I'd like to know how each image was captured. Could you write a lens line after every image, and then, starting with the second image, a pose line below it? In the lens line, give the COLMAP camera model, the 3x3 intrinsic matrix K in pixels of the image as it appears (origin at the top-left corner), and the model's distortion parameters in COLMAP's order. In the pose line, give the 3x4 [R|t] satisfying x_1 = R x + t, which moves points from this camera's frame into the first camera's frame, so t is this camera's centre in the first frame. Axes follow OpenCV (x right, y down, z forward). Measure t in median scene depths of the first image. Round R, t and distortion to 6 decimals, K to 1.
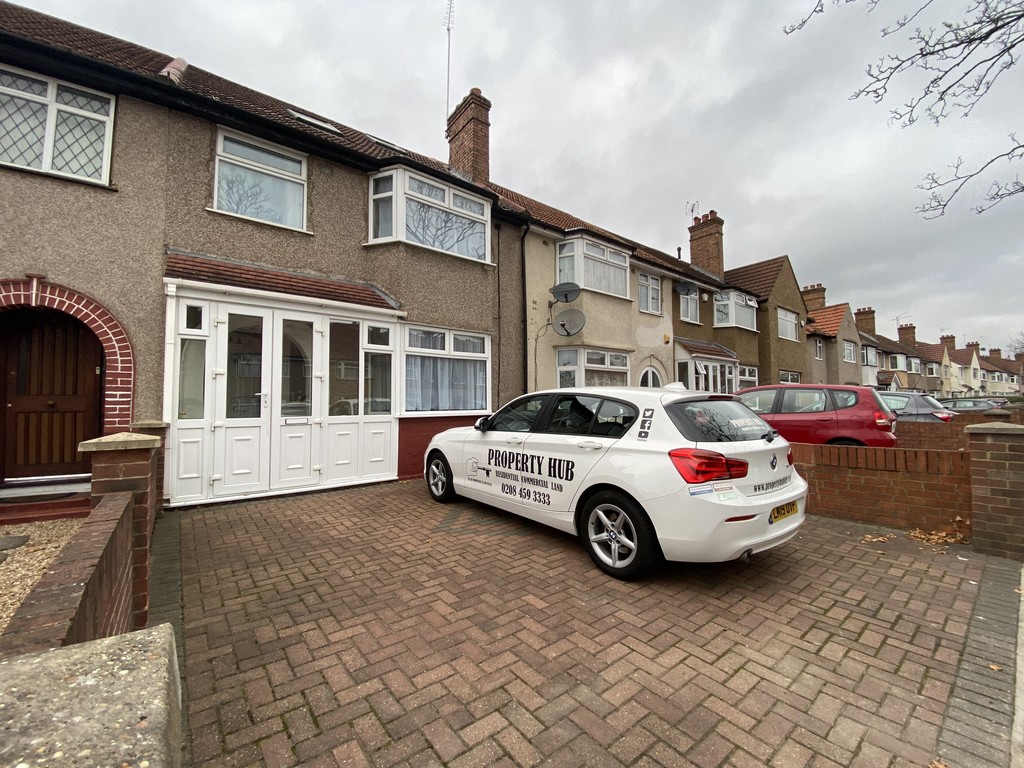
lens RADIAL K [[415.9, 0, 513.6], [0, 415.9, 386.2], [0, 0, 1]] dist [0.017643, -0.017795]
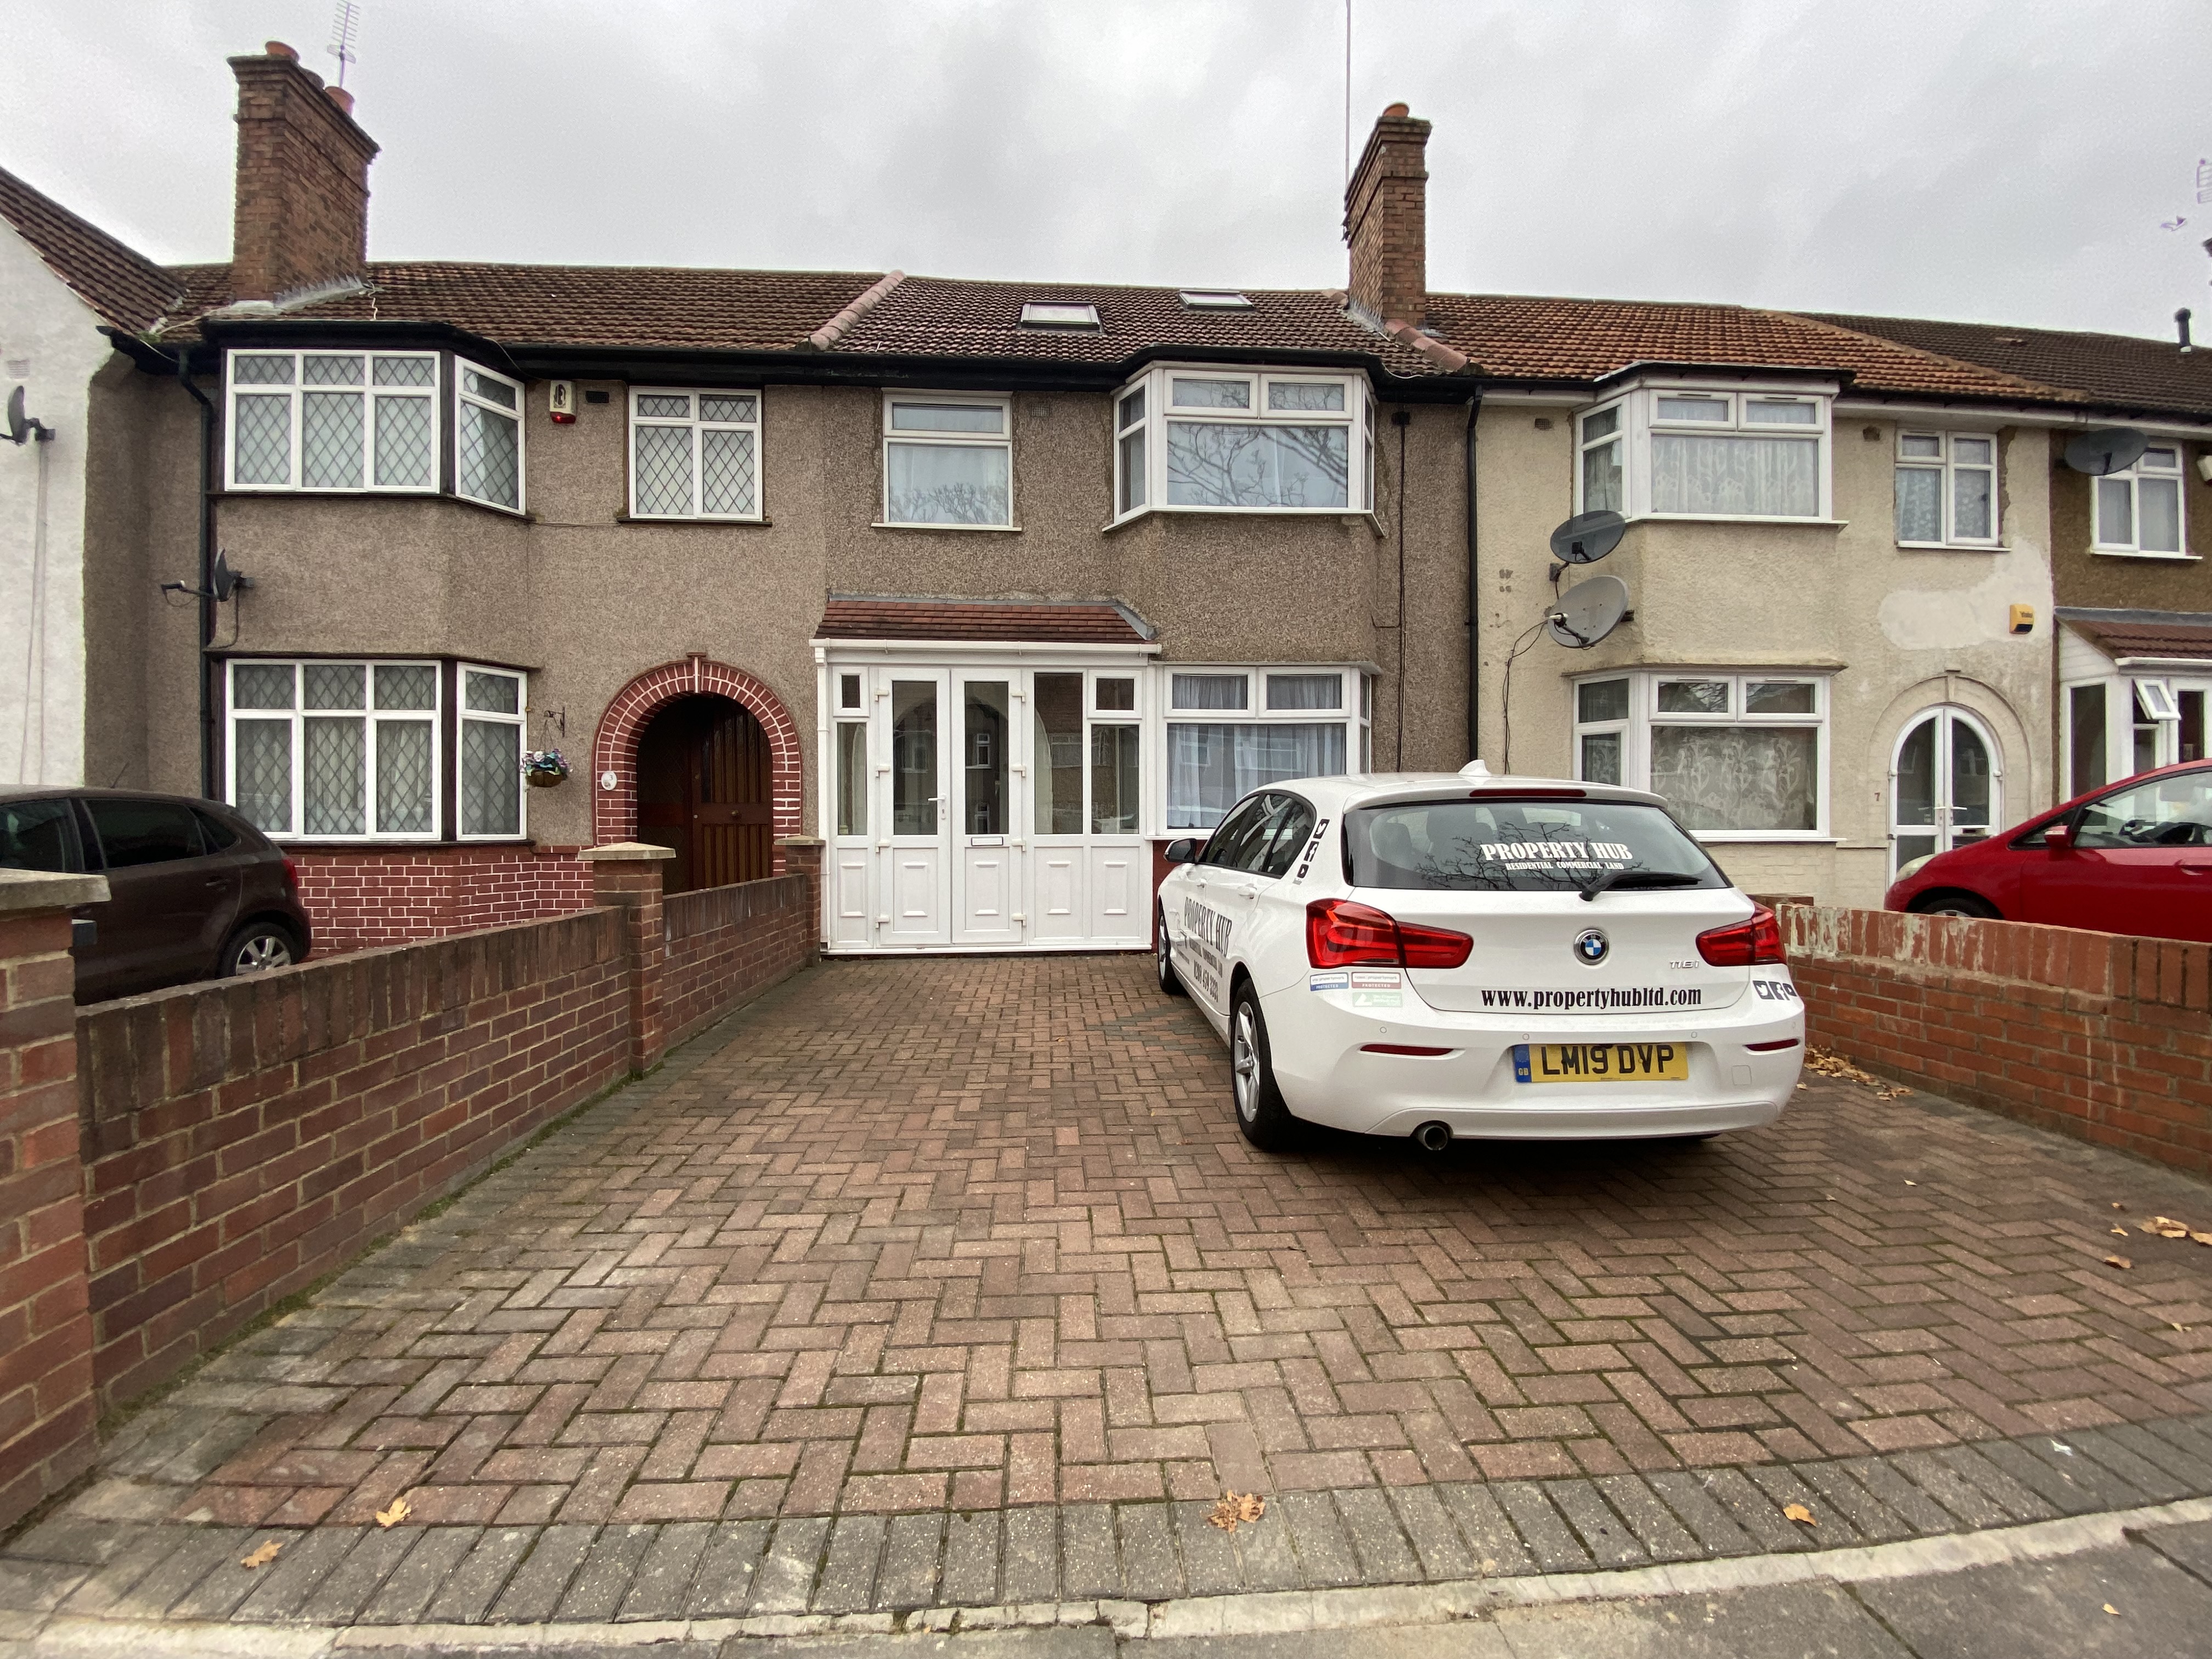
lens RADIAL K [[883.2, 0, 1102.4], [0, 883.2, 837.1], [0, 0, 1]] dist [0.053211, -0.038470]
pose [[0.821929, 0.012499, -0.569453, 0.428889], [0.023273, 0.998187, 0.055502, 0.007445], [0.569115, -0.058872, 0.820148, 0.000723]]
